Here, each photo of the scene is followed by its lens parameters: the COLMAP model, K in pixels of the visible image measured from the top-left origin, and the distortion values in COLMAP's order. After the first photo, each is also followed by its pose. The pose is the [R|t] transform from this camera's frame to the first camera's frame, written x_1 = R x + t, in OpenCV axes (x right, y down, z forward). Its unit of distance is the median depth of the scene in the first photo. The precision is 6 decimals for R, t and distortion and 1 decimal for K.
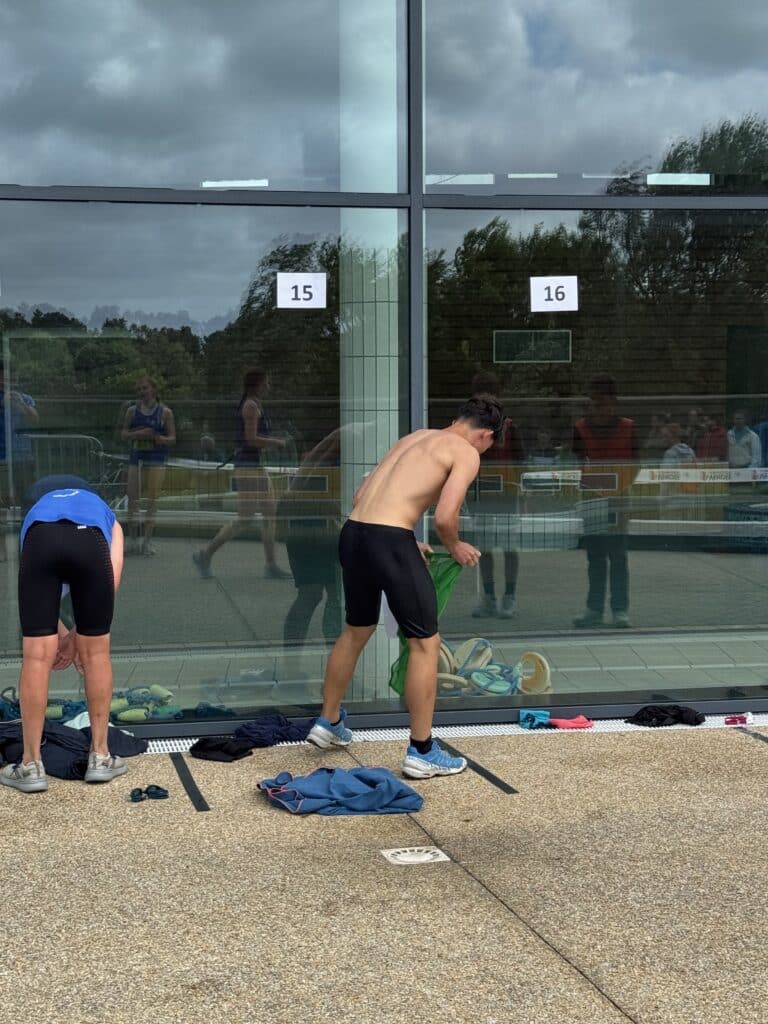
lens RADIAL K [[1774.9, 0, 384.0], [0, 1774.9, 512.0], [0, 0, 1]] dist [-0.012568, -0.005275]
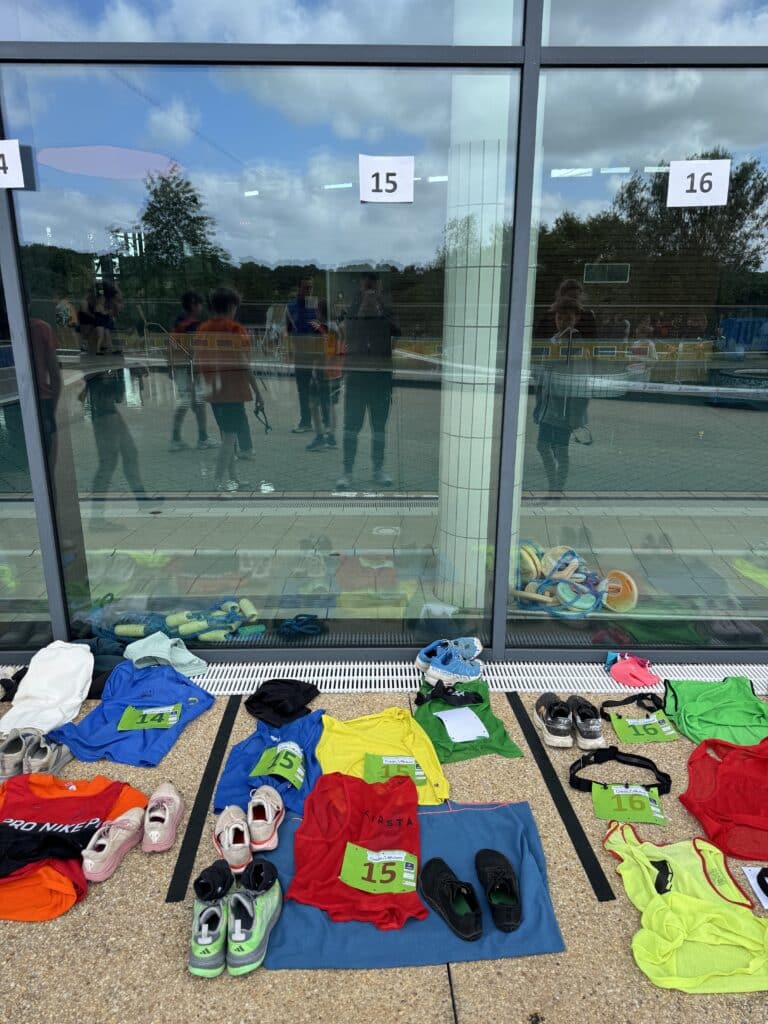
lens RADIAL K [[747.8, 0, 384.0], [0, 747.8, 512.0], [0, 0, 1]] dist [0.006939, 0.002242]
pose [[0.985825, 0.056681, -0.157909, 0.017049], [-0.021697, 0.976371, 0.215011, -0.046655], [0.166365, -0.208537, 0.963761, 0.608352]]
